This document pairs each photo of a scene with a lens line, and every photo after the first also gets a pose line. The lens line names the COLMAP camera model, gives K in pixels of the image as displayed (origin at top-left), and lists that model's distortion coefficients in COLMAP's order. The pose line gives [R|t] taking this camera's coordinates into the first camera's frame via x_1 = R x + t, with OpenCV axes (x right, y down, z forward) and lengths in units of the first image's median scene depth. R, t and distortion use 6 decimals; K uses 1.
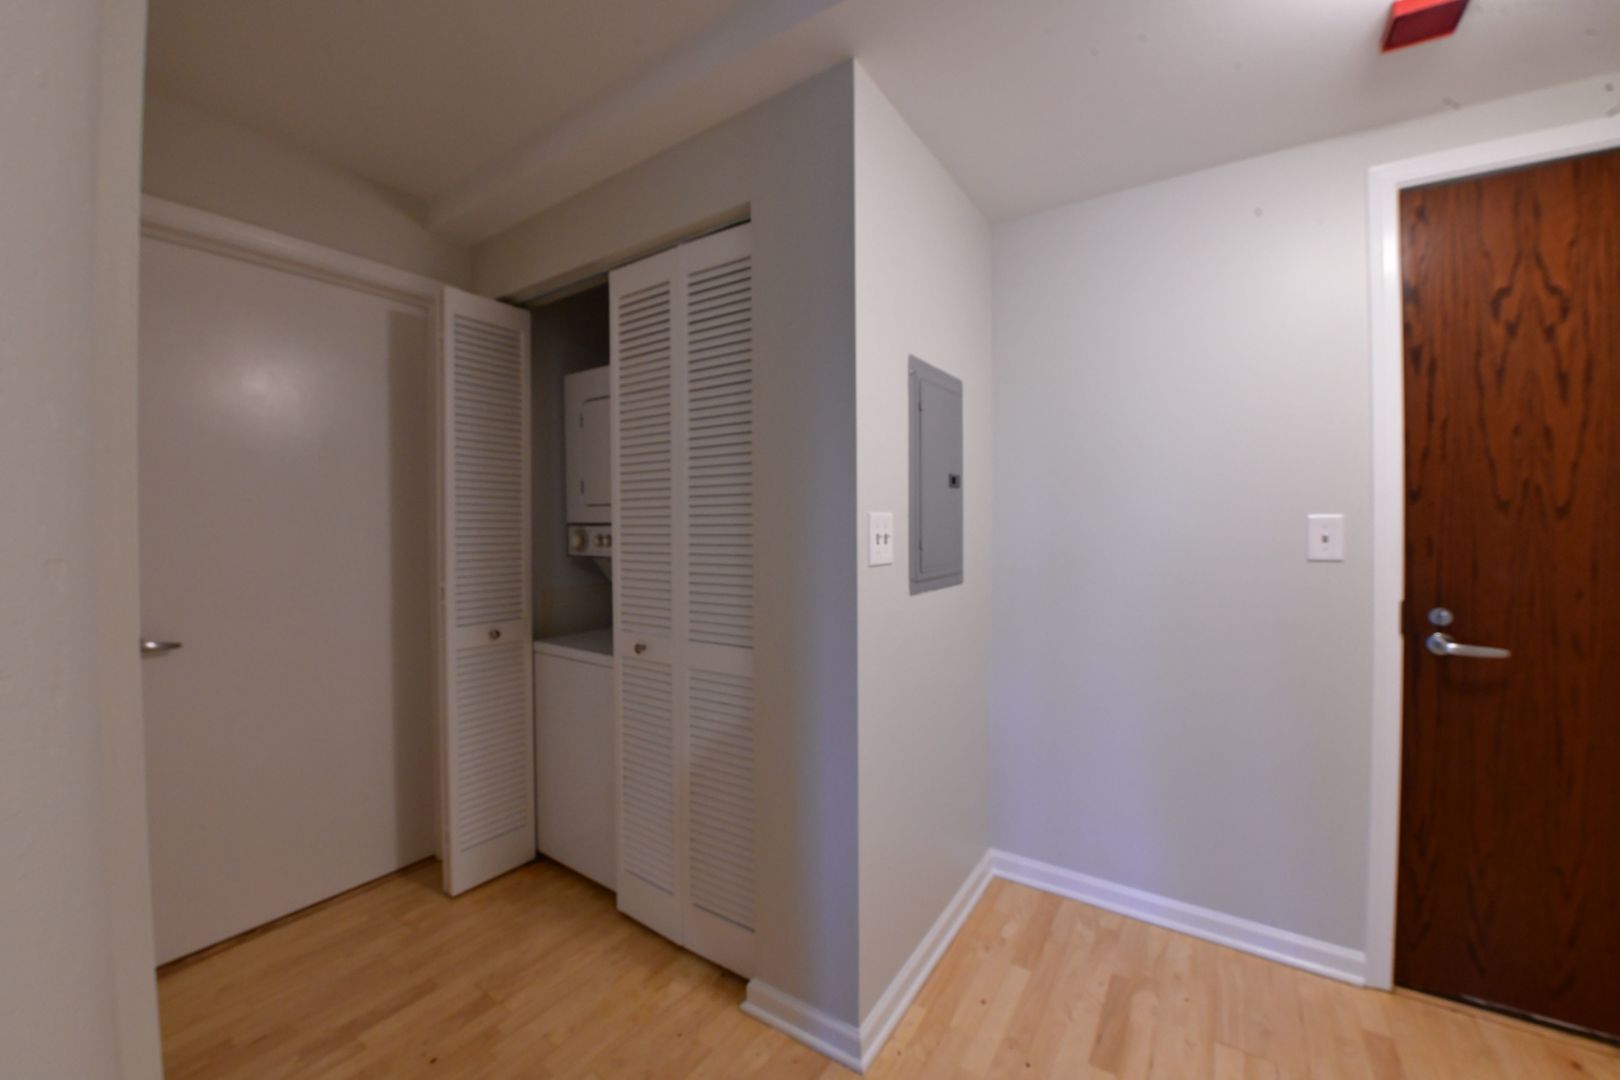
lens RADIAL K [[650.8, 0, 822.1], [0, 650.8, 537.7], [0, 0, 1]] dist [-0.017260, -0.001717]
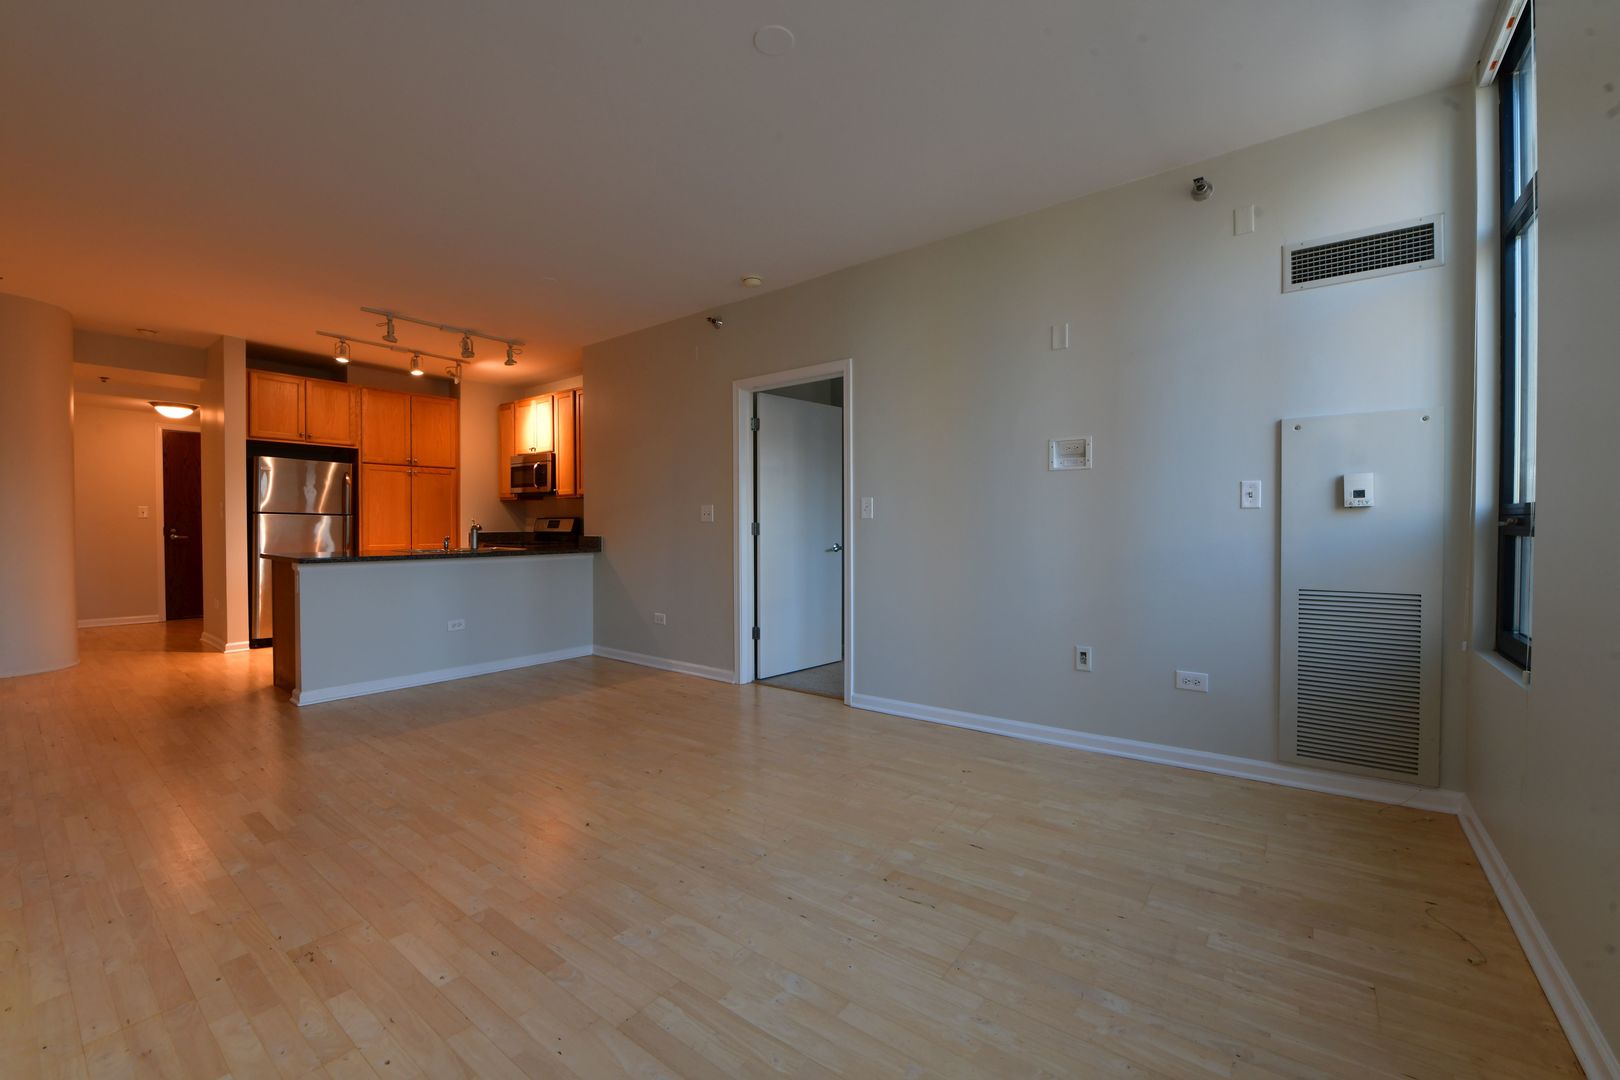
lens RADIAL K [[650.8, 0, 819.4], [0, 650.8, 533.7], [0, 0, 1]] dist [-0.017260, -0.001717]
pose [[0.023912, -0.019025, 0.999533, -3.243439], [0.002114, 0.999818, 0.018980, 0.071716], [-0.999712, 0.001660, 0.023947, -3.474762]]
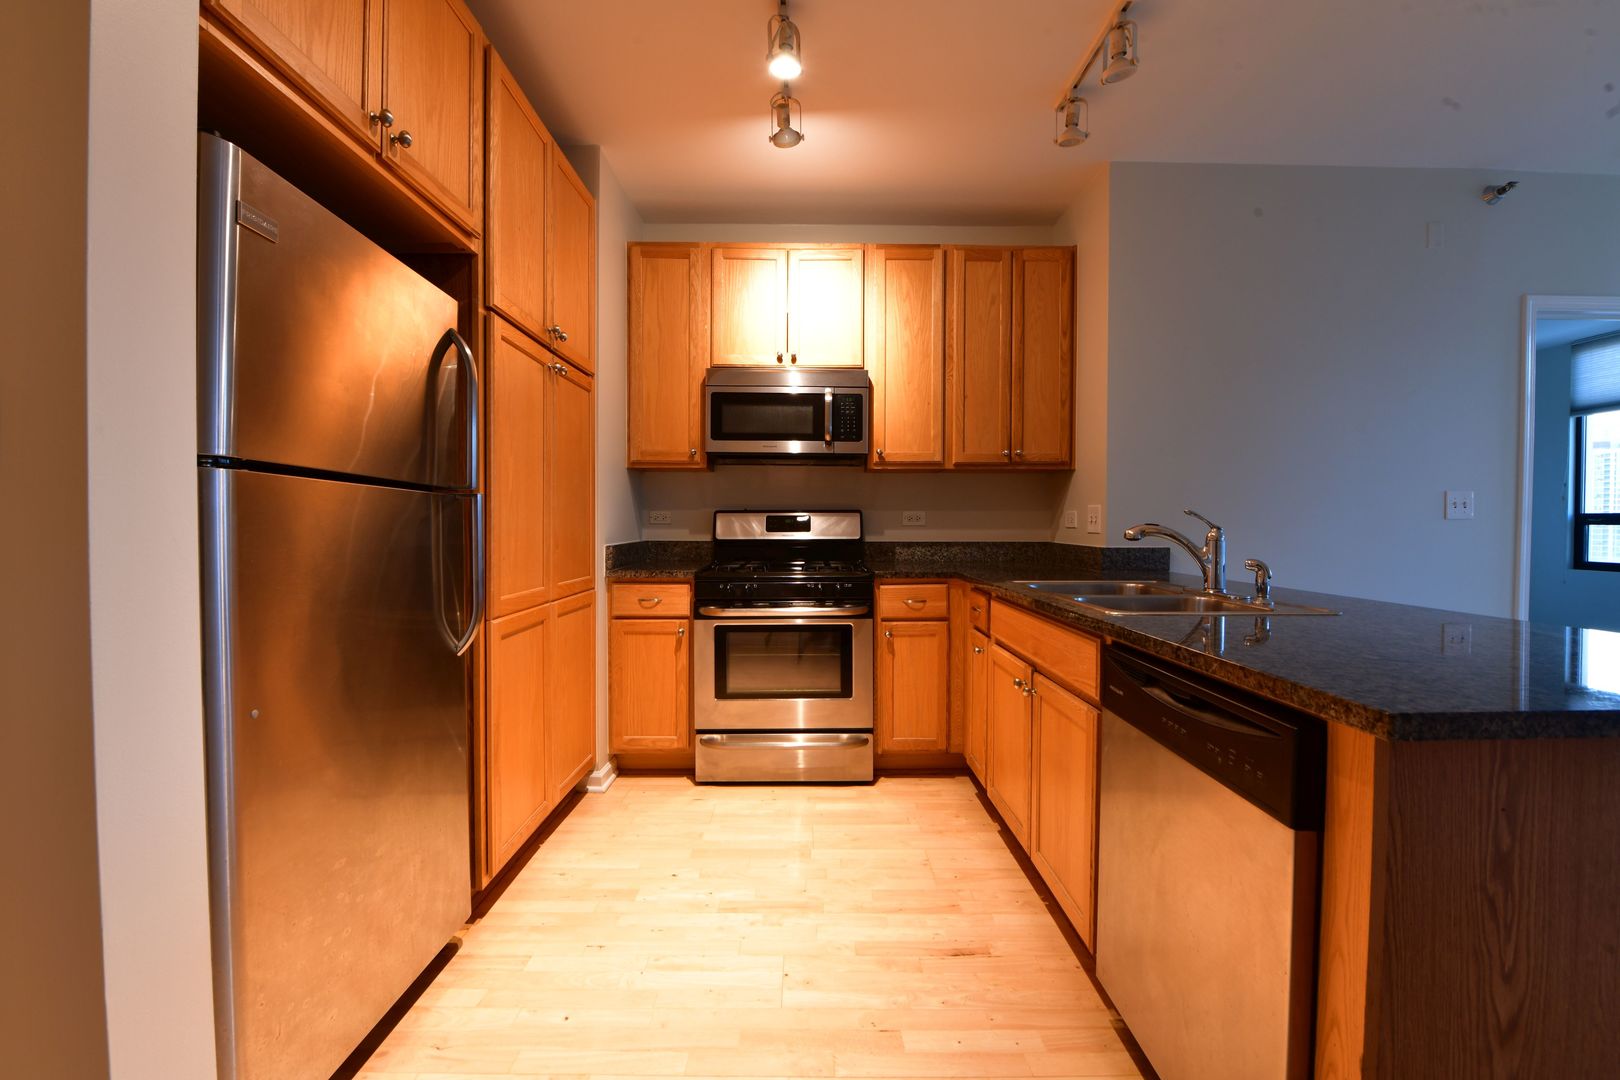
lens RADIAL K [[650.8, 0, 814.9], [0, 650.8, 534.8], [0, 0, 1]] dist [-0.017260, -0.001717]
pose [[-0.595603, -0.019317, 0.803047, -0.721161], [0.000511, 0.999702, 0.024426, 0.072276], [-0.803279, 0.014958, -0.595415, -0.503816]]
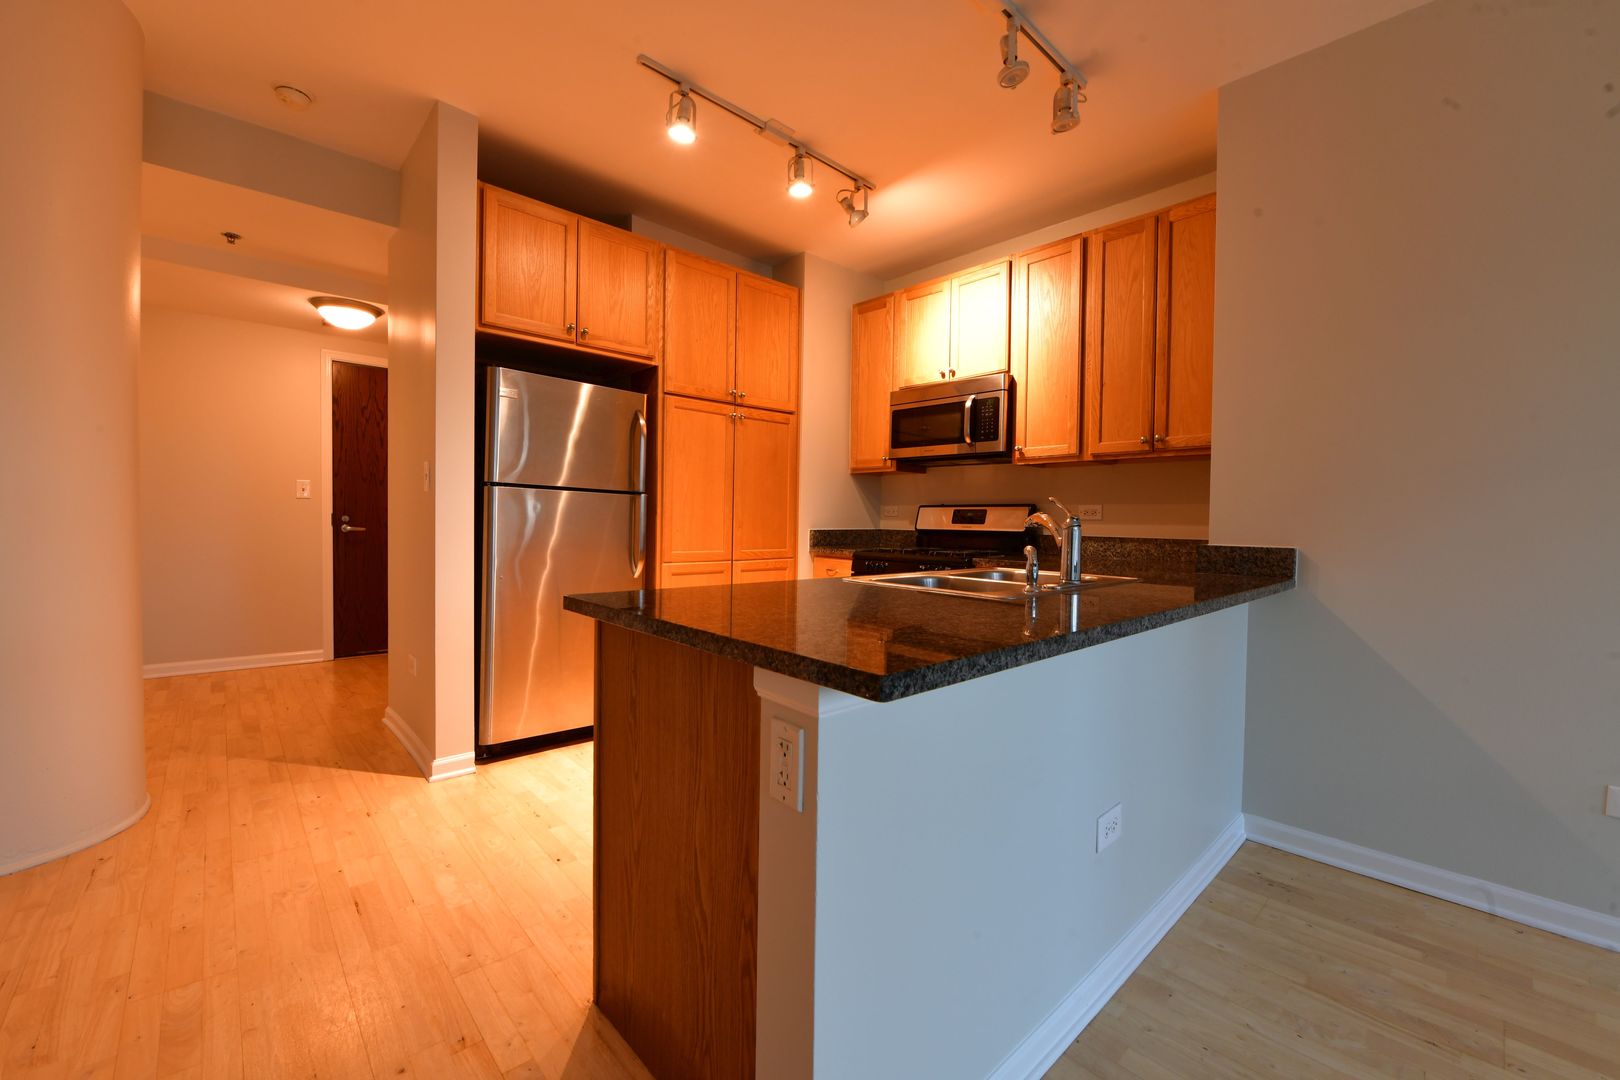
lens RADIAL K [[650.8, 0, 818.7], [0, 650.8, 532.9], [0, 0, 1]] dist [-0.017260, -0.001717]
pose [[0.192481, -0.021563, 0.981064, -1.387776], [-0.010639, 0.999654, 0.024059, 0.095173], [-0.981243, -0.015068, 0.192185, -1.560813]]
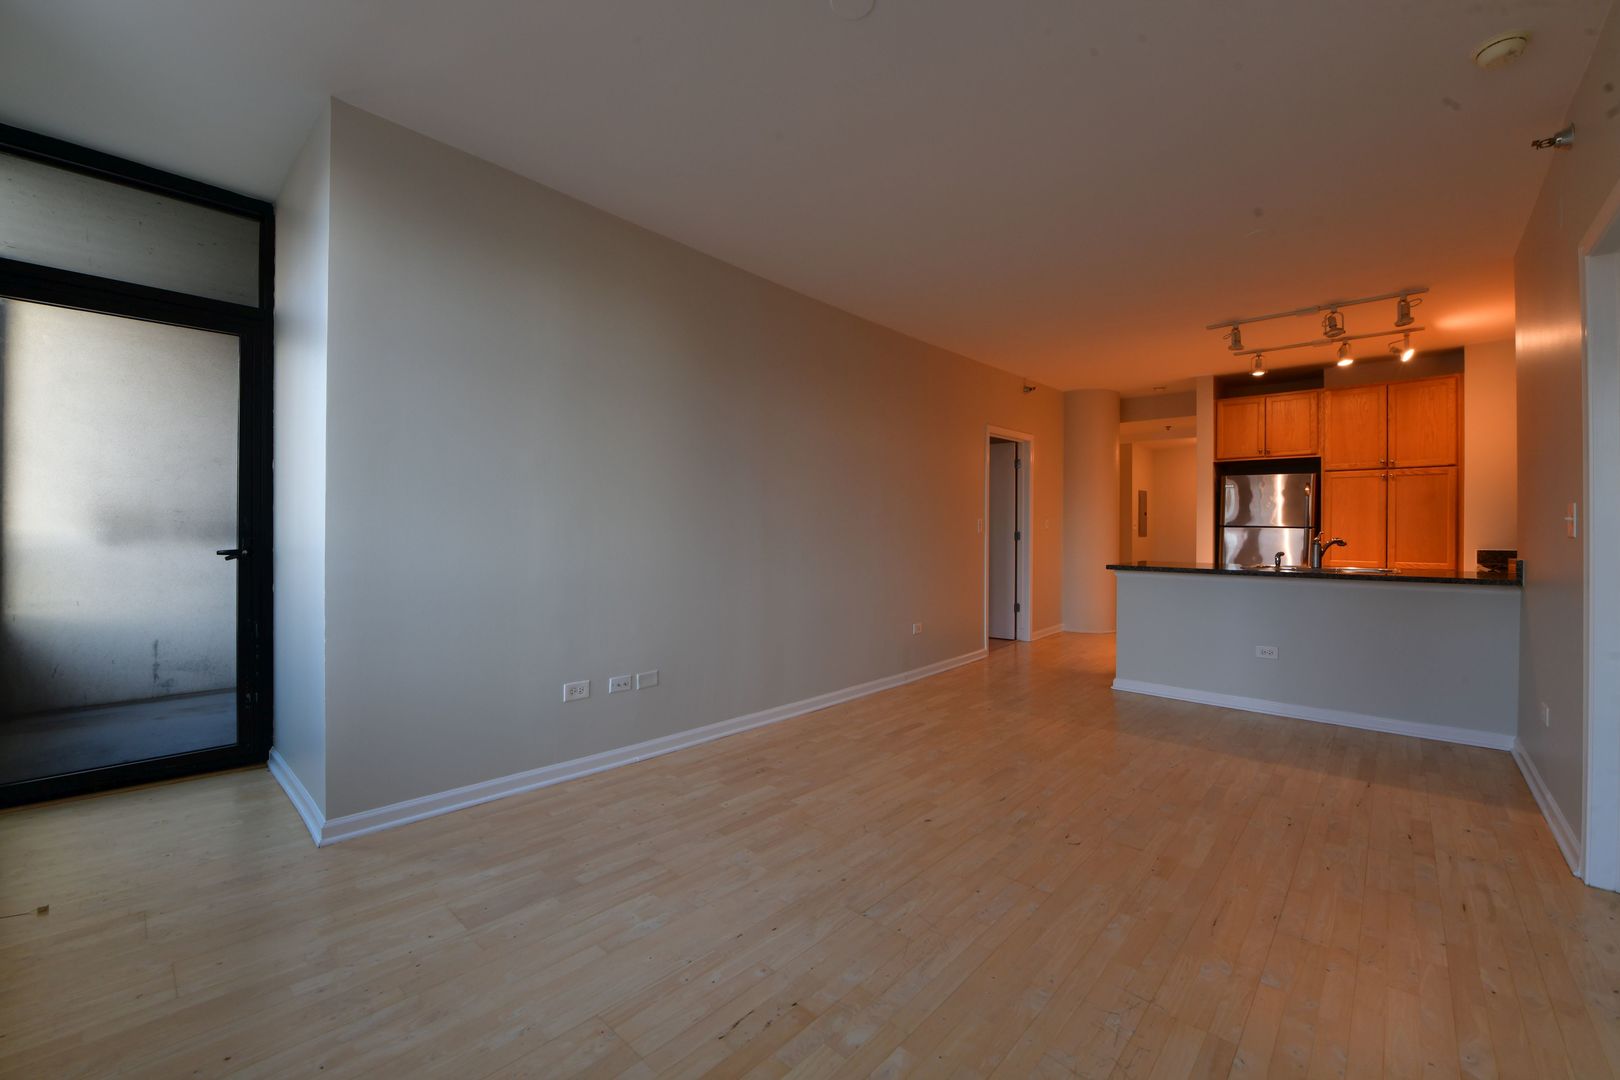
lens RADIAL K [[650.8, 0, 813.3], [0, 650.8, 533.8], [0, 0, 1]] dist [-0.017260, -0.001717]
pose [[0.993033, 0.002610, -0.117805, -1.874504], [-0.002602, 0.999997, 0.000220, 0.069025], [0.117805, 0.000088, 0.993037, -4.507059]]
